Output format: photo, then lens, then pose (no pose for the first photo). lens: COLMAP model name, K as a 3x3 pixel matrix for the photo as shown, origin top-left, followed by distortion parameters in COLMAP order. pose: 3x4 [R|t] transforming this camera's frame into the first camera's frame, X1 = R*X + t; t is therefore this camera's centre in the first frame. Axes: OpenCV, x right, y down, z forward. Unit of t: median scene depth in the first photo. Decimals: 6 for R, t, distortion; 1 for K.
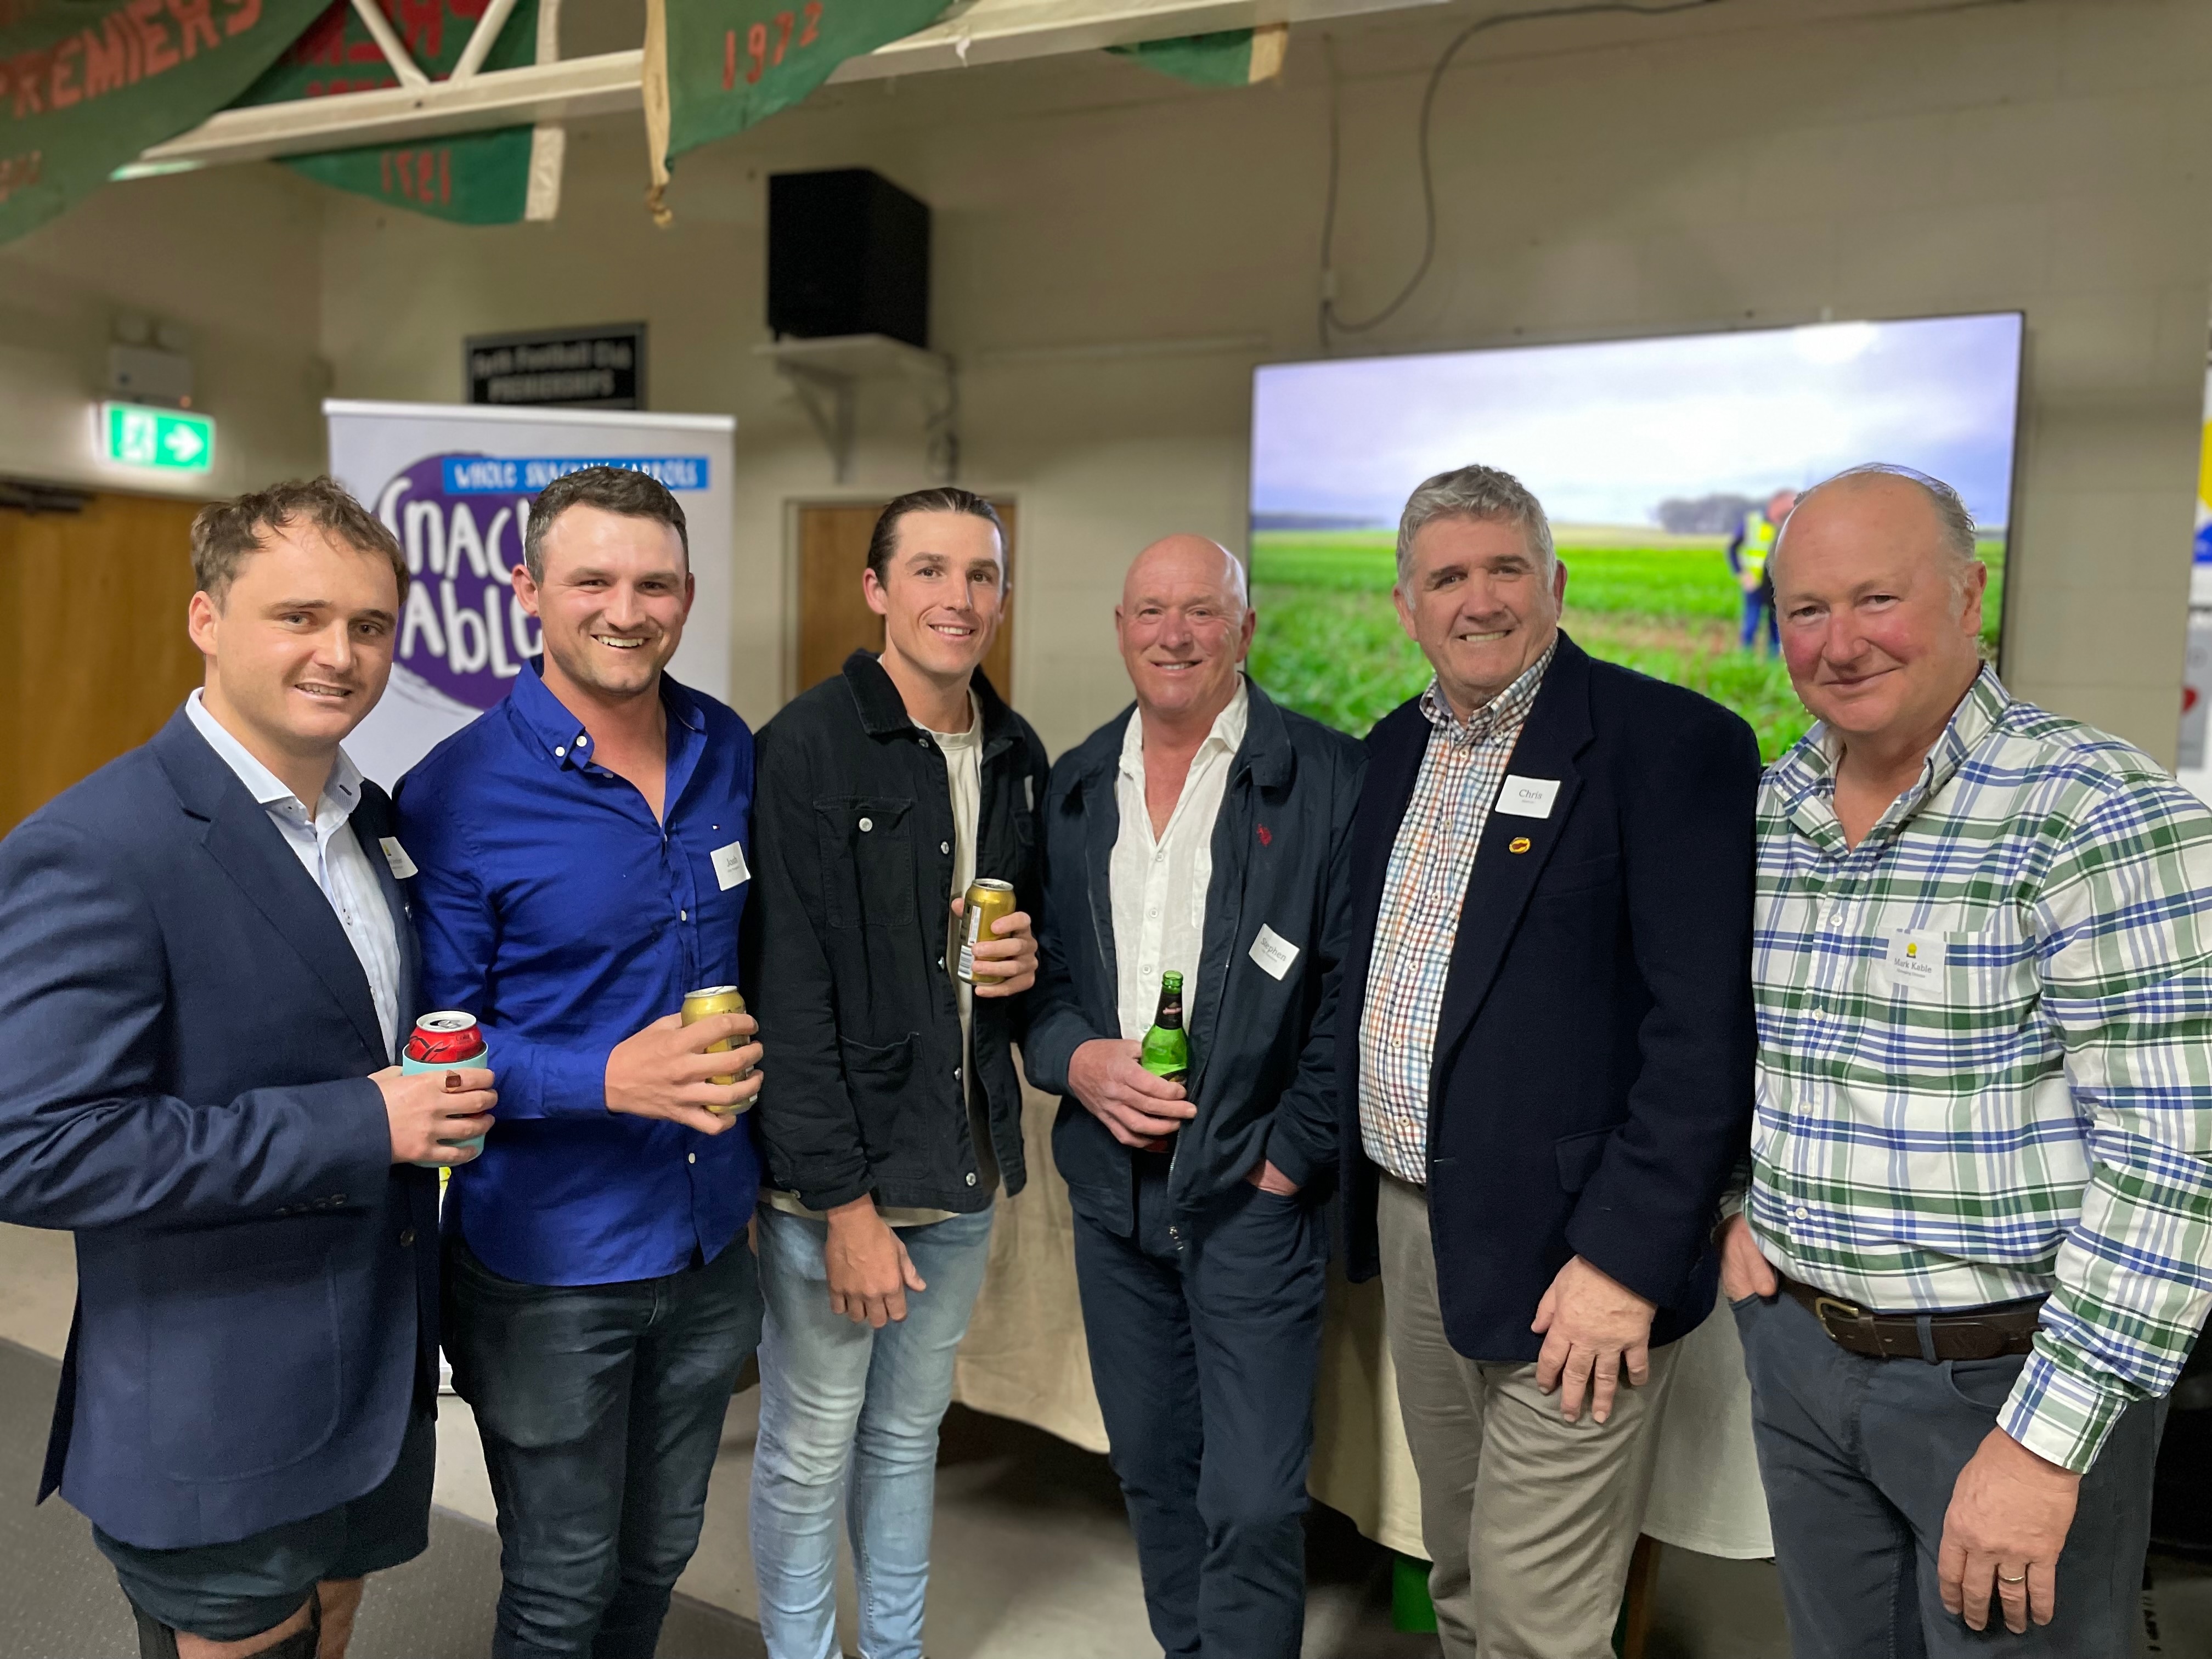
lens RADIAL K [[1740.6, 0, 1106.0], [0, 1740.6, 829.5], [0, 0, 1]] dist [0.083615, -0.119919]
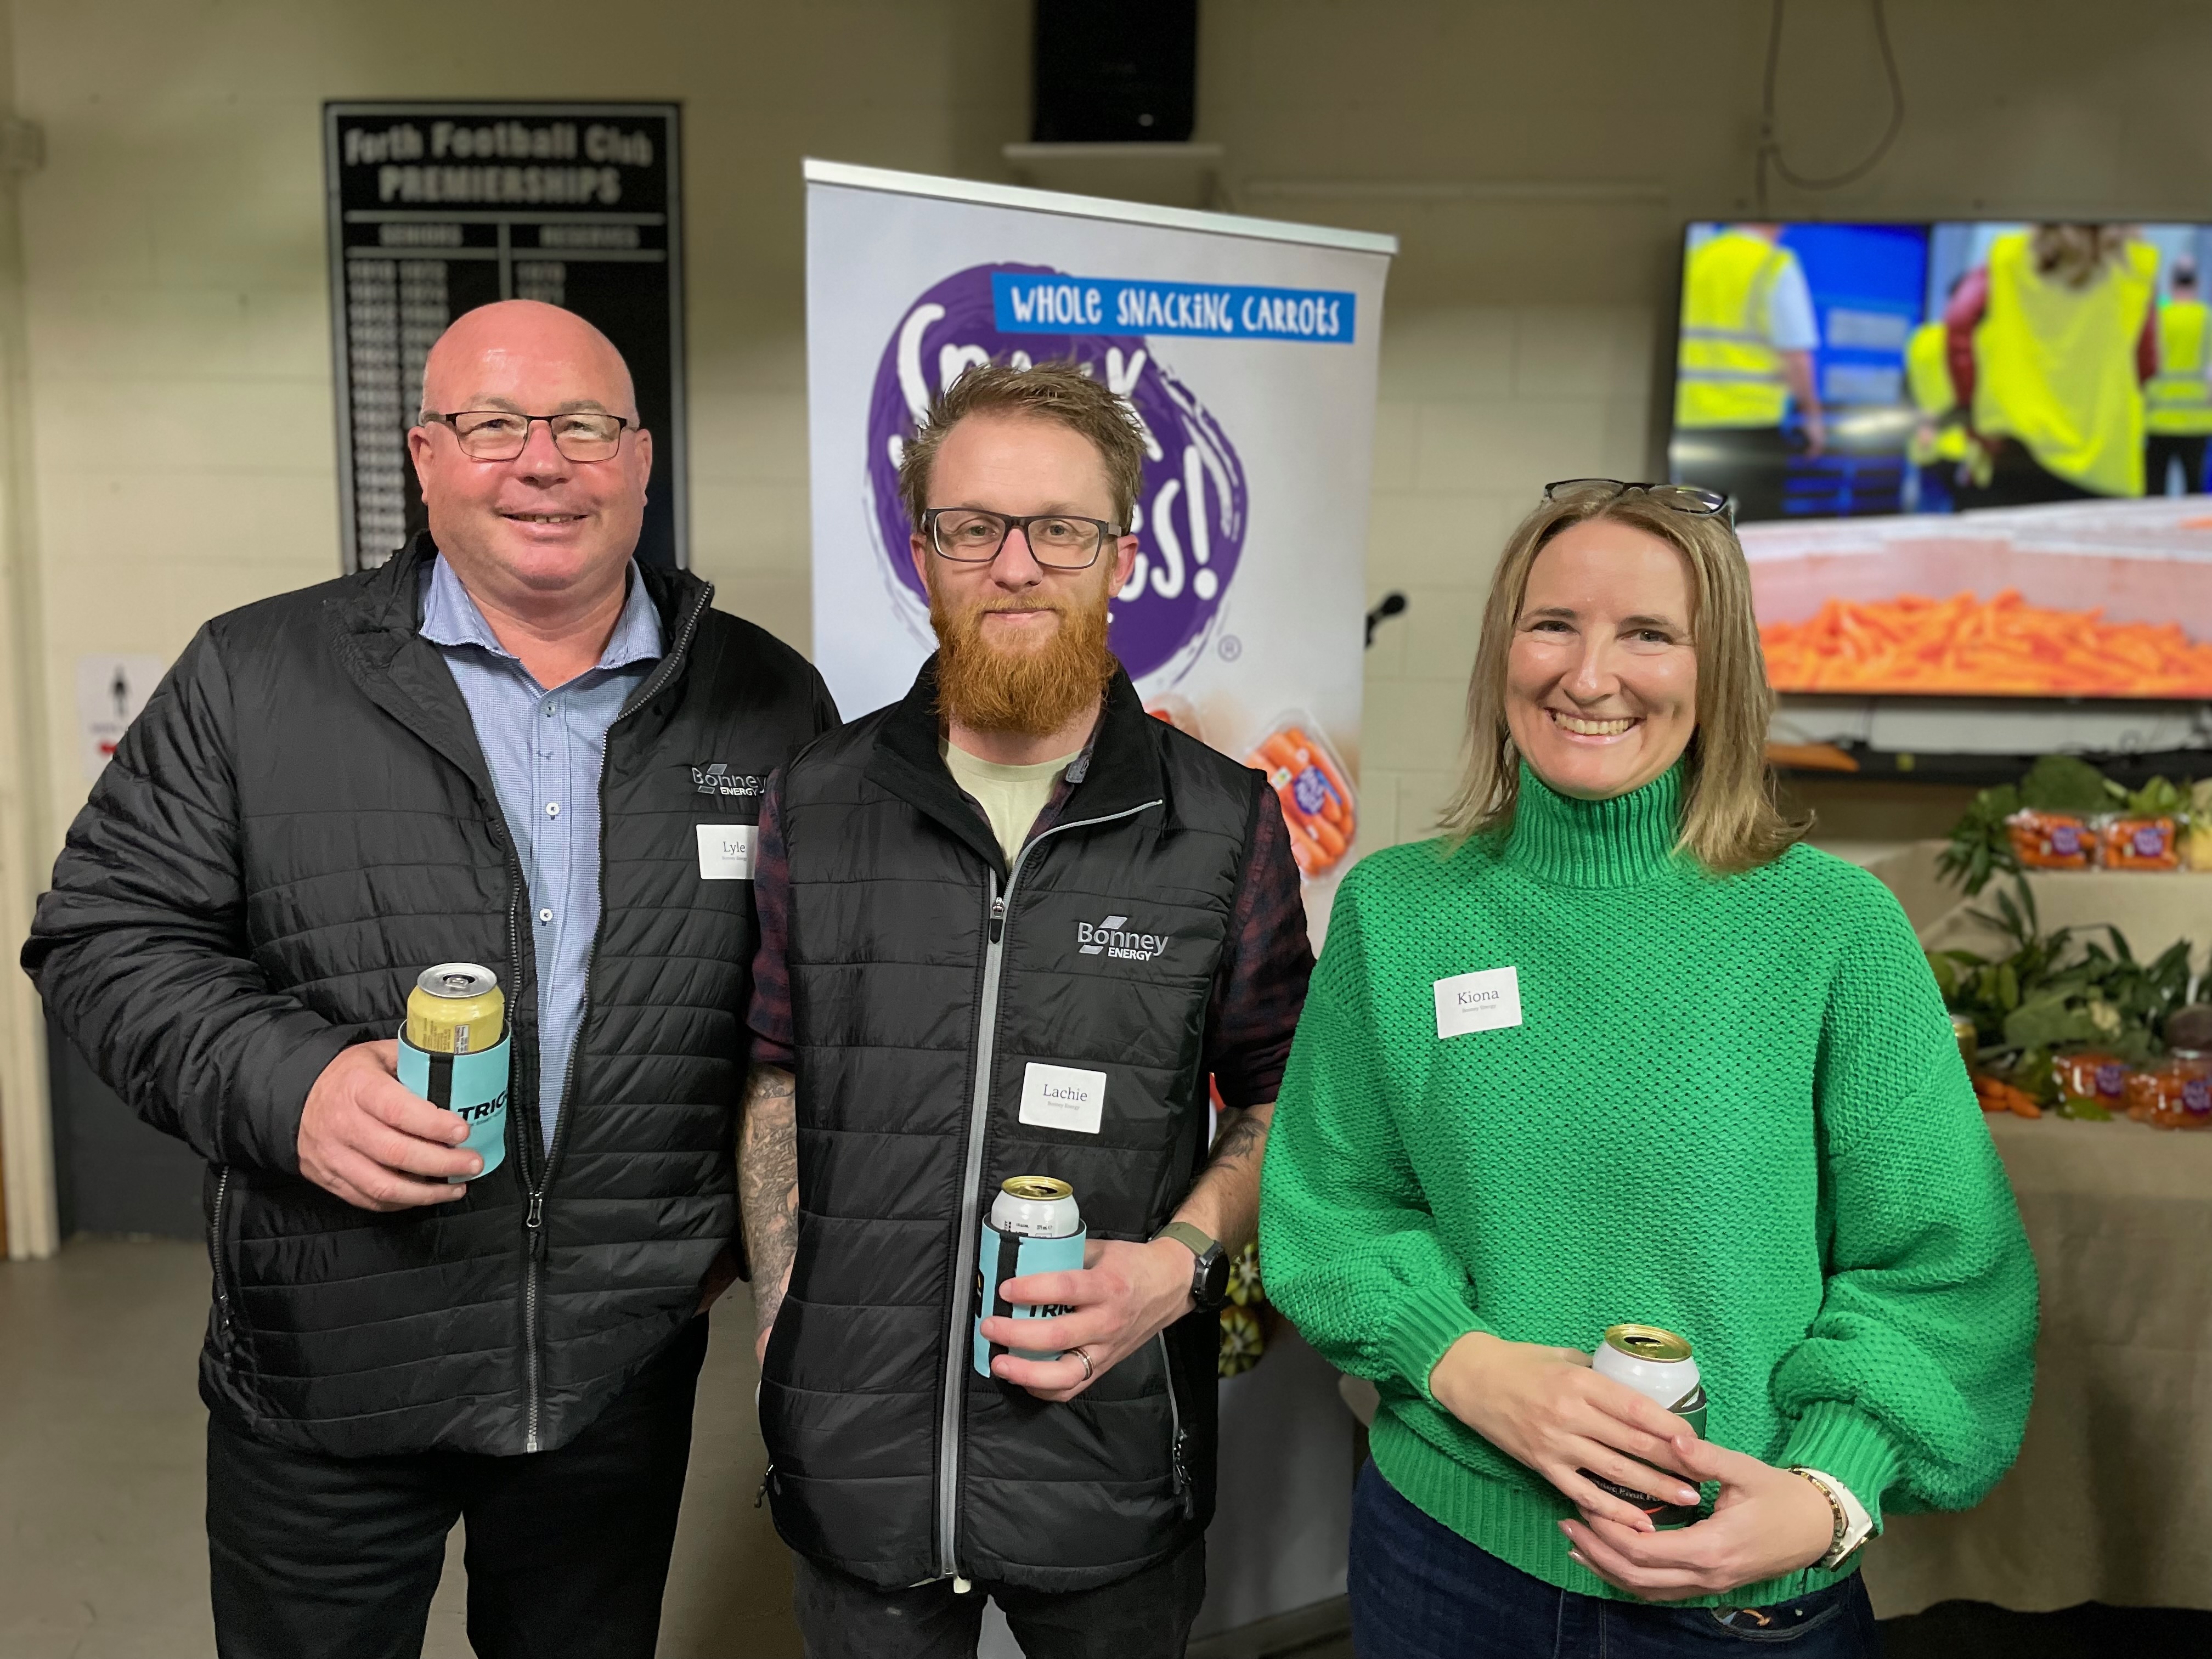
lens RADIAL K [[1740.6, 0, 1106.0], [0, 1740.6, 829.5], [0, 0, 1]] dist [0.083615, -0.119919]
pose [[0.913120, -0.061992, 0.402949, -0.558115], [0.042351, 0.997448, 0.057483, -0.048240], [-0.405484, -0.035424, 0.913415, 0.394722]]
